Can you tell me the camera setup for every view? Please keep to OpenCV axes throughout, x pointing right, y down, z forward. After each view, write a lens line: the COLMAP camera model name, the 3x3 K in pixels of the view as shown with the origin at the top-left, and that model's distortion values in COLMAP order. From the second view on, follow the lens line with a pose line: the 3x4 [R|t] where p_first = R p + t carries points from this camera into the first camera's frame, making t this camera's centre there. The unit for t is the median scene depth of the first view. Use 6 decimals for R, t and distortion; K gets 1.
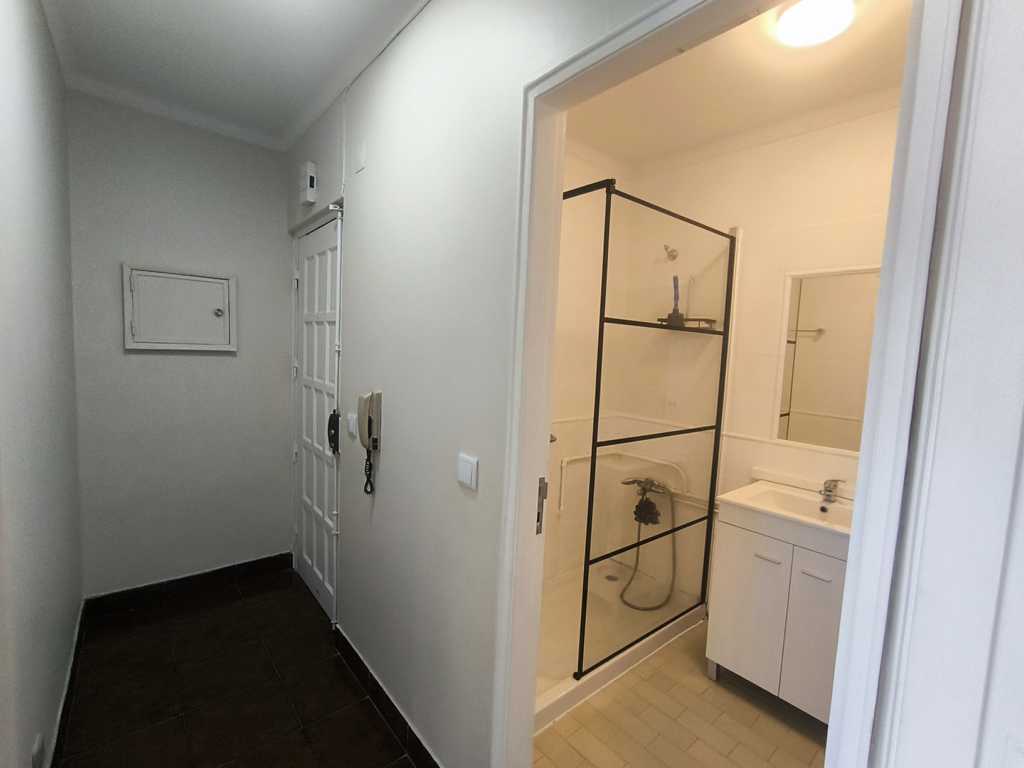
lens RADIAL K [[466.8, 0, 509.5], [0, 466.8, 386.7], [0, 0, 1]] dist [-0.039615, 0.023916]
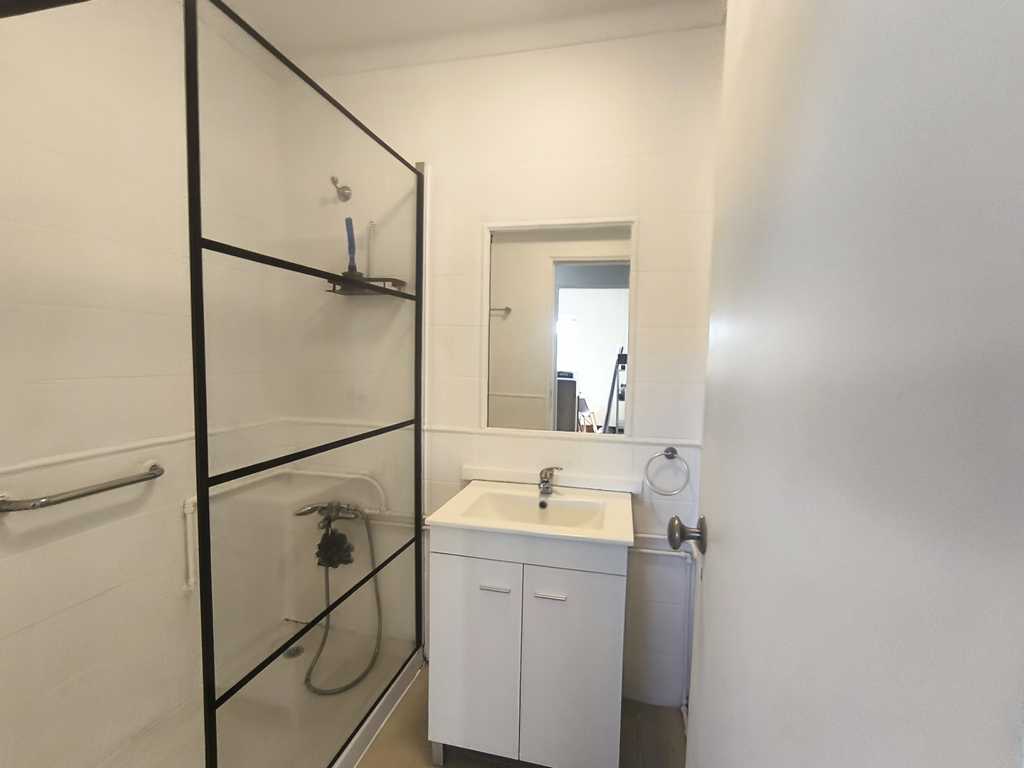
lens RADIAL K [[466.8, 0, 509.5], [0, 466.8, 386.7], [0, 0, 1]] dist [-0.039615, 0.023916]
pose [[0.807711, -0.071928, 0.585174, 0.119184], [0.066066, 0.997321, 0.031398, 0.015741], [-0.585865, 0.013300, 0.810299, 0.271430]]
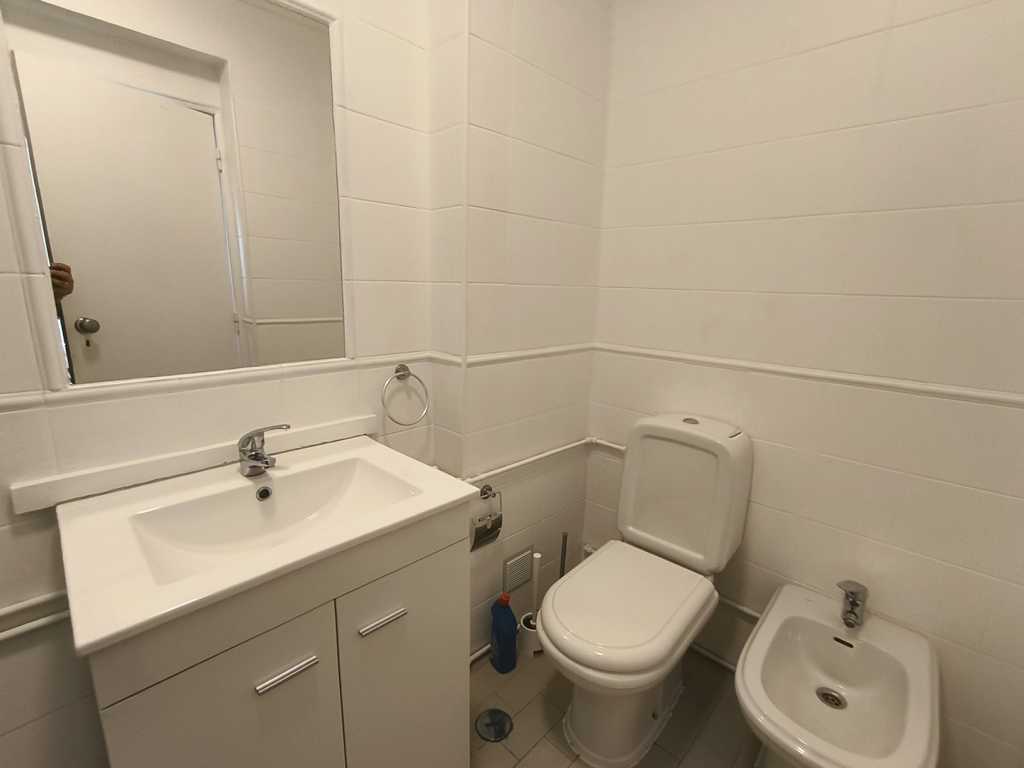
lens RADIAL K [[466.8, 0, 509.5], [0, 466.8, 386.7], [0, 0, 1]] dist [-0.039615, 0.023916]
pose [[-0.127967, -0.252622, 0.959065, 0.160084], [0.047222, 0.964367, 0.260320, 0.030684], [-0.990654, 0.078601, -0.111478, 0.622854]]
